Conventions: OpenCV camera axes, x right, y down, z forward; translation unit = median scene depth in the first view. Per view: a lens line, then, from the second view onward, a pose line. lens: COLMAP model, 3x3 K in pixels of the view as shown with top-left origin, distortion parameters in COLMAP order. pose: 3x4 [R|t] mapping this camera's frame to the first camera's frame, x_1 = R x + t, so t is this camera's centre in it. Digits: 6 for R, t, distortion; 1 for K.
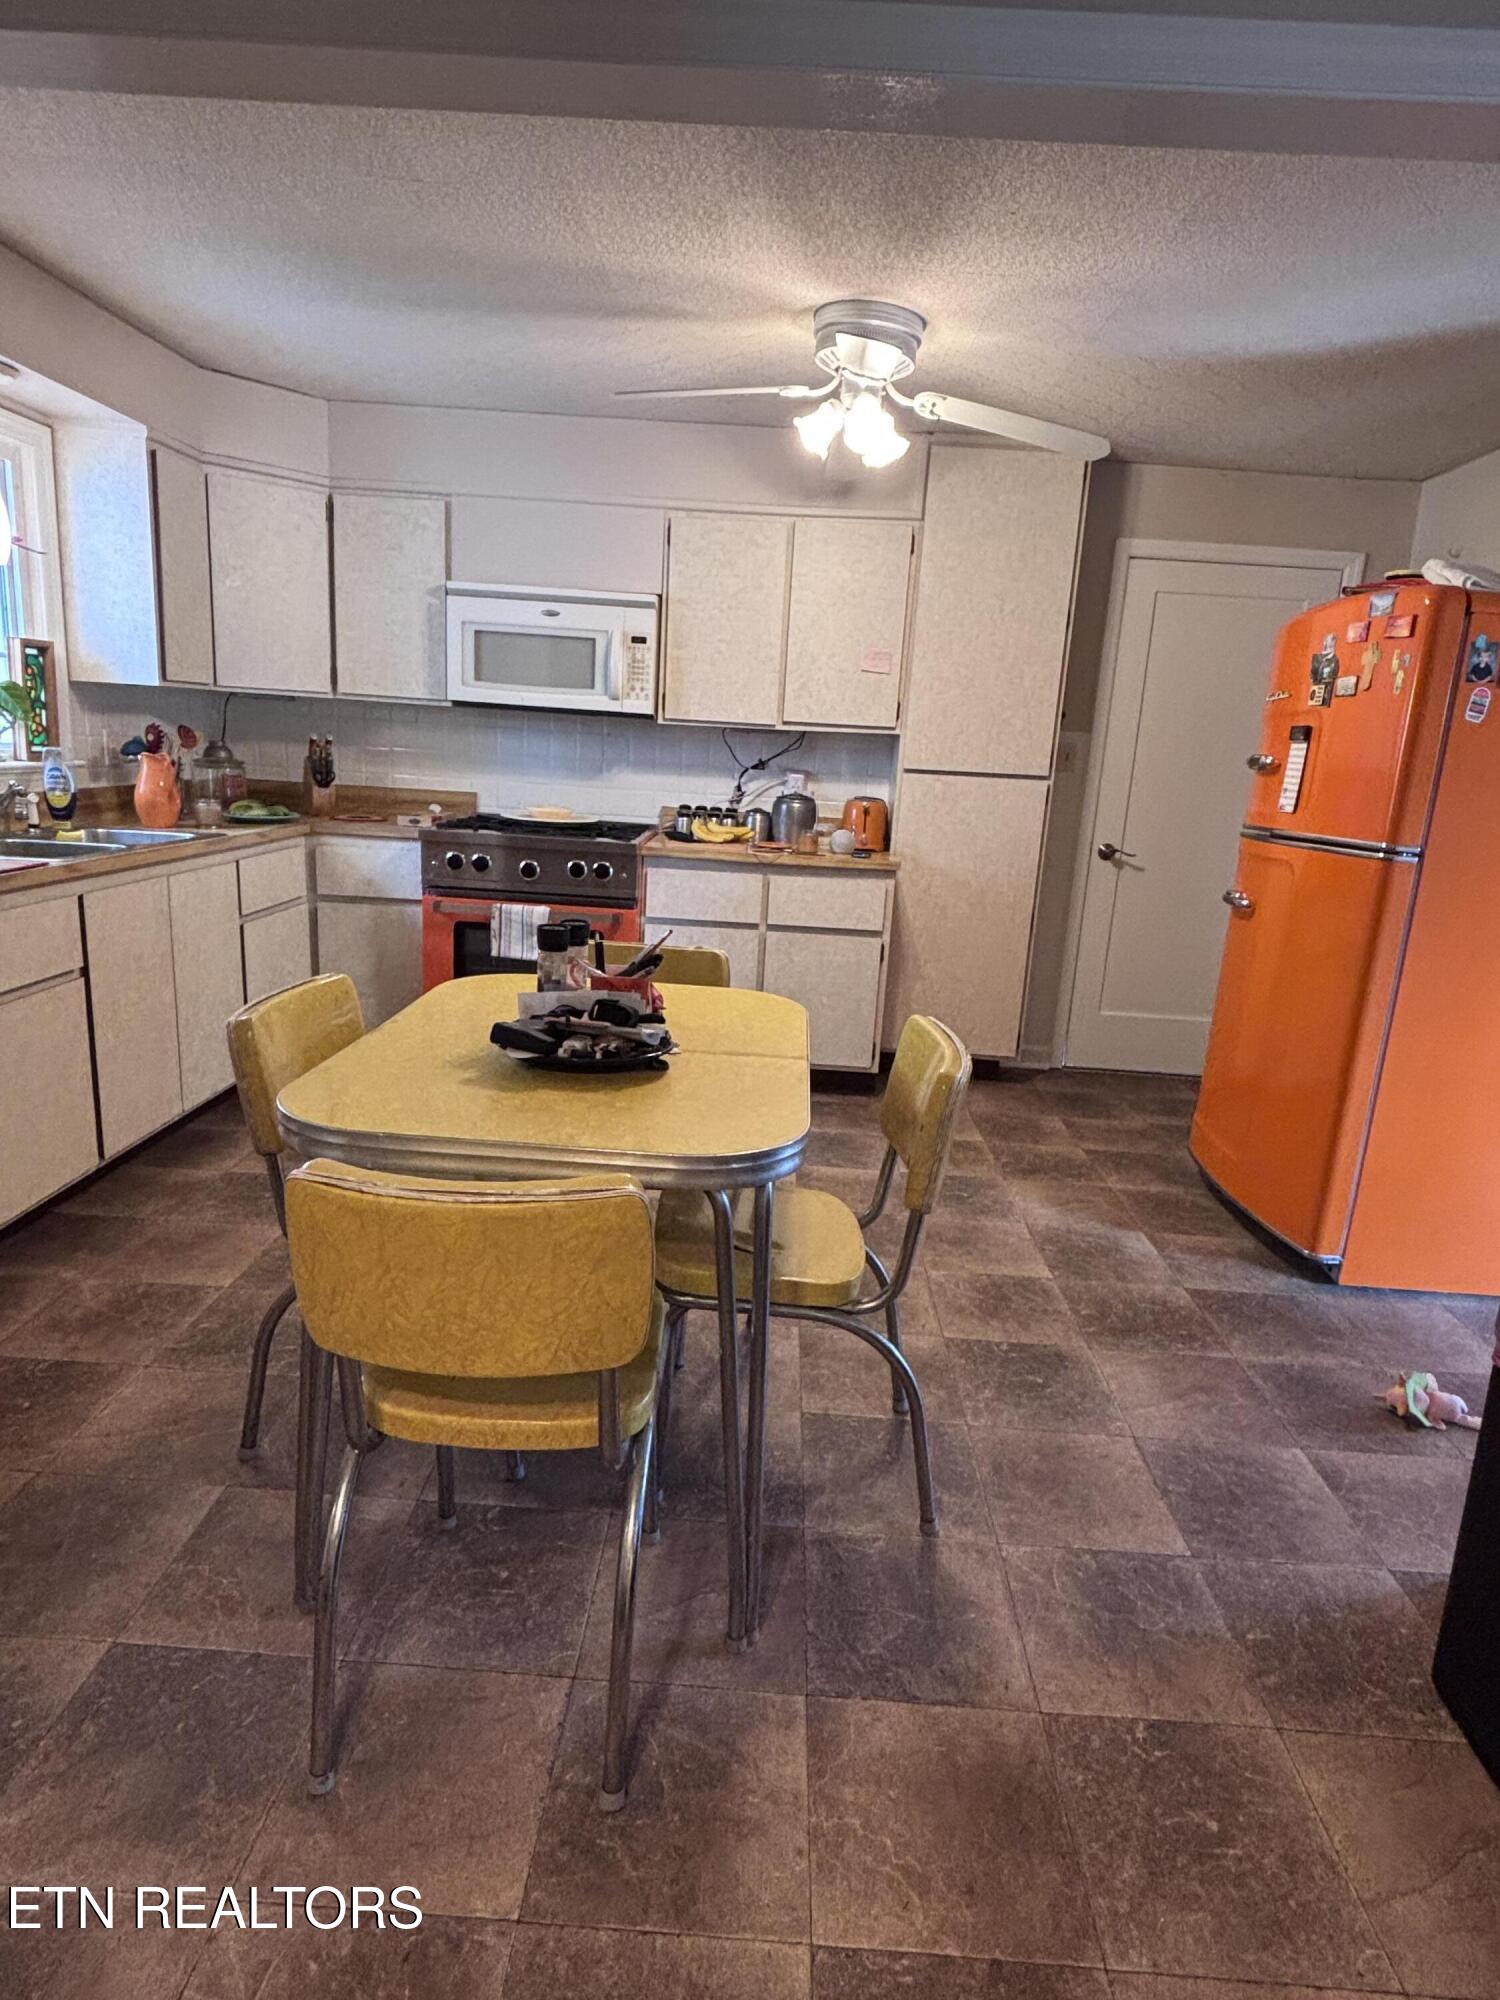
lens RADIAL K [[1125.5, 0, 747.8], [0, 1125.5, 993.9], [0, 0, 1]] dist [-0.002391, -0.000531]
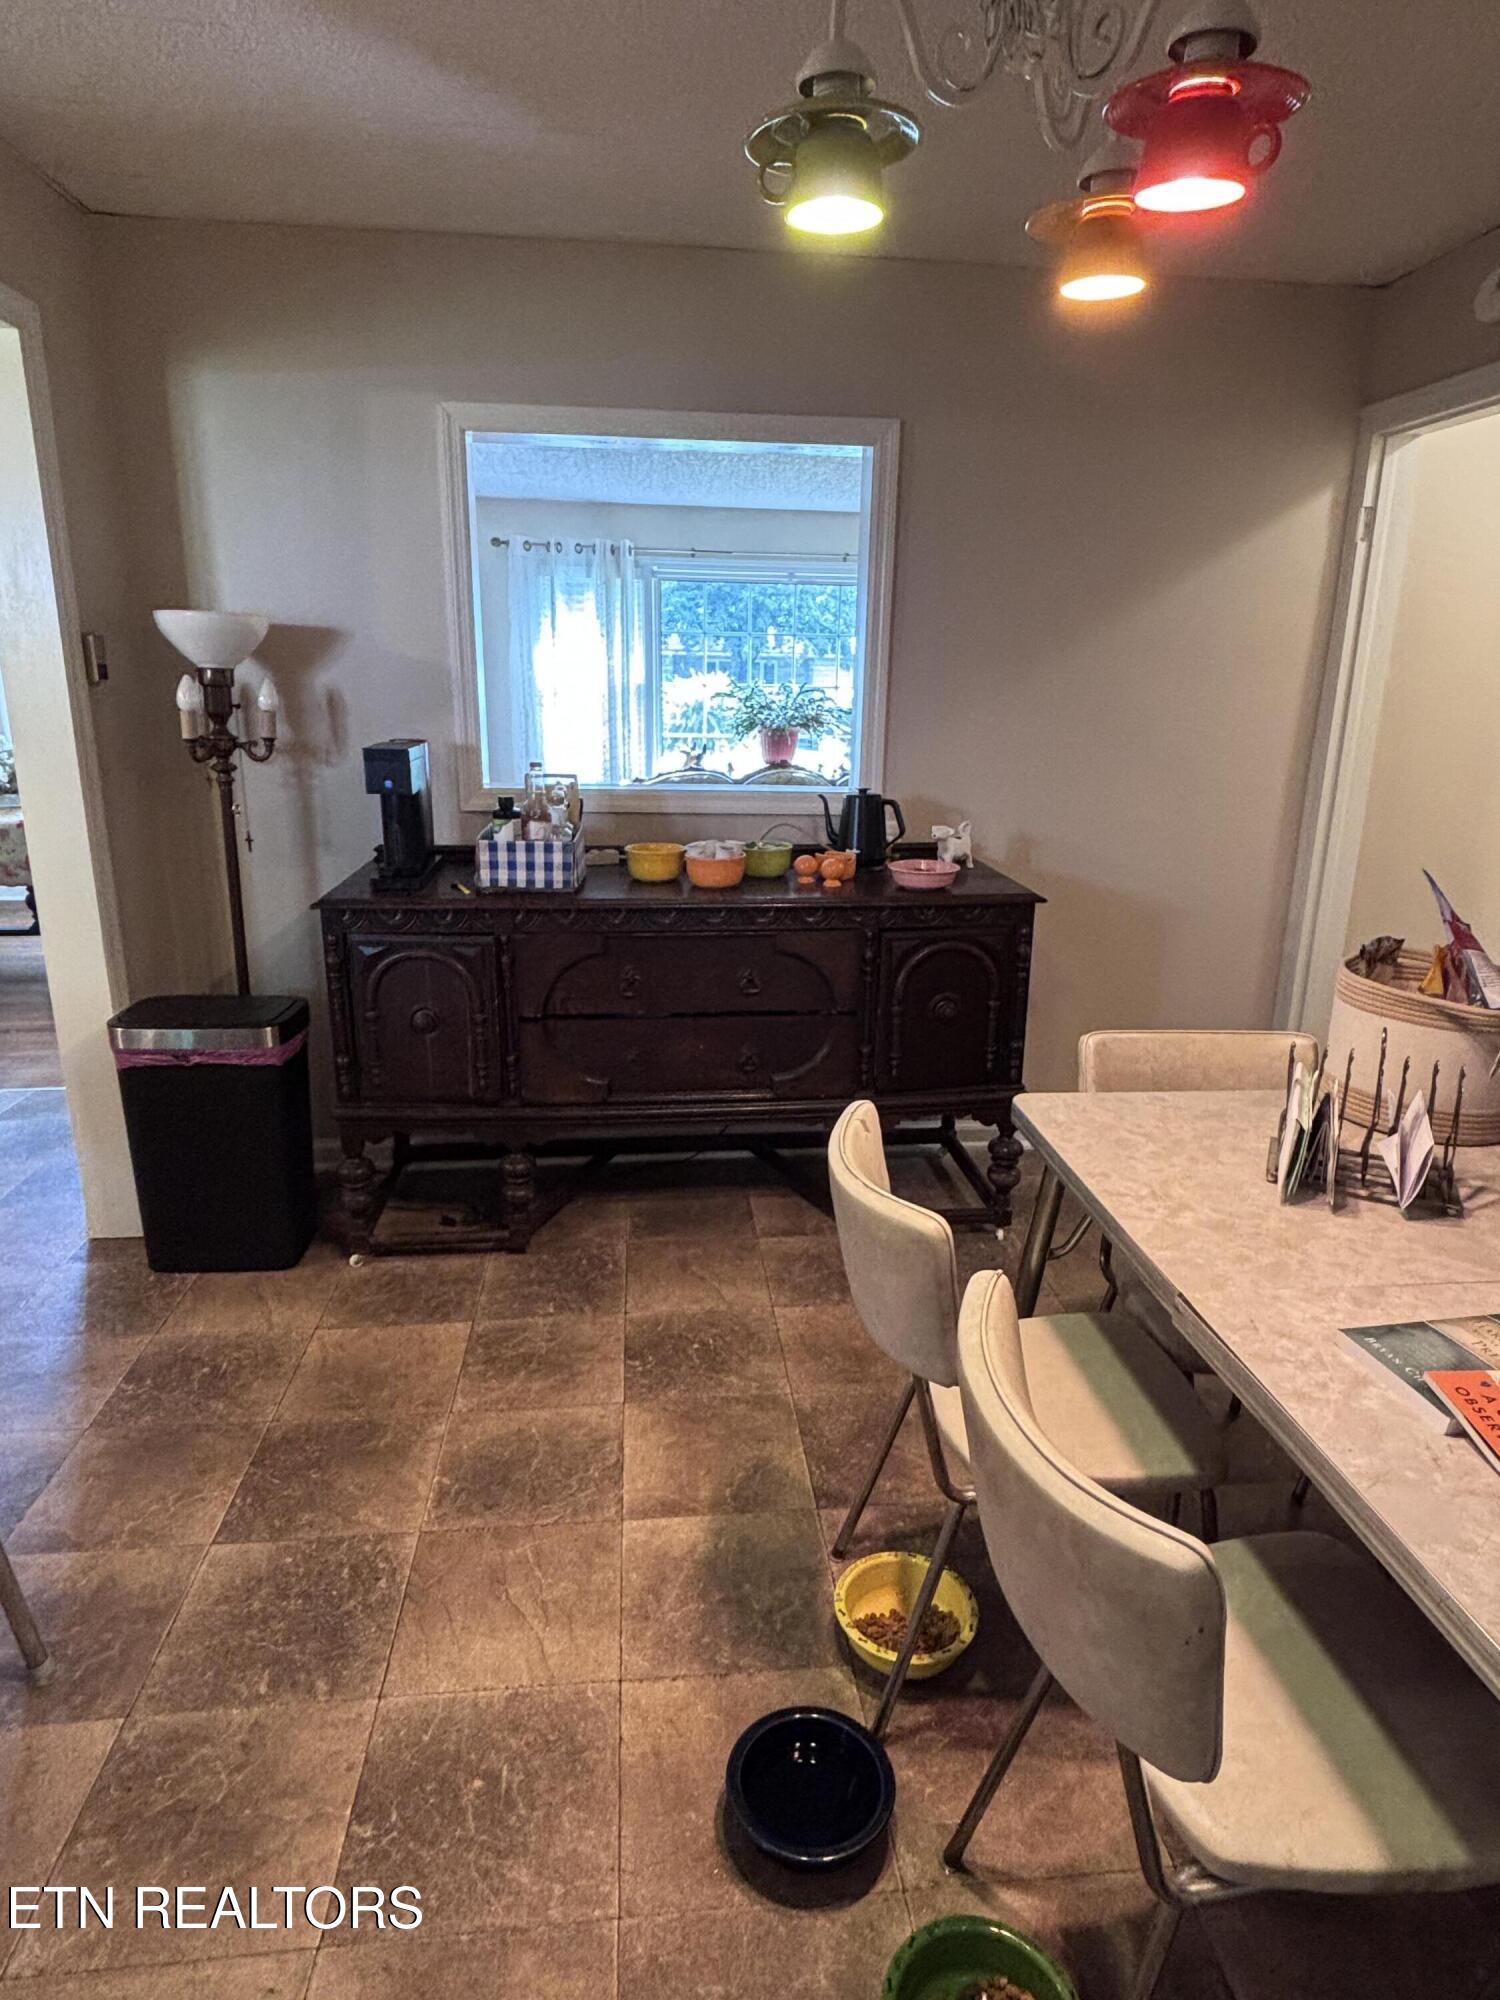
lens RADIAL K [[1125.5, 0, 746.3], [0, 1125.5, 1000.7], [0, 0, 1]] dist [-0.002391, -0.000531]
pose [[-0.129969, -0.326335, 0.936277, -0.329898], [0.215811, 0.912336, 0.347948, -0.210838], [-0.967747, 0.247281, -0.048149, 0.591278]]
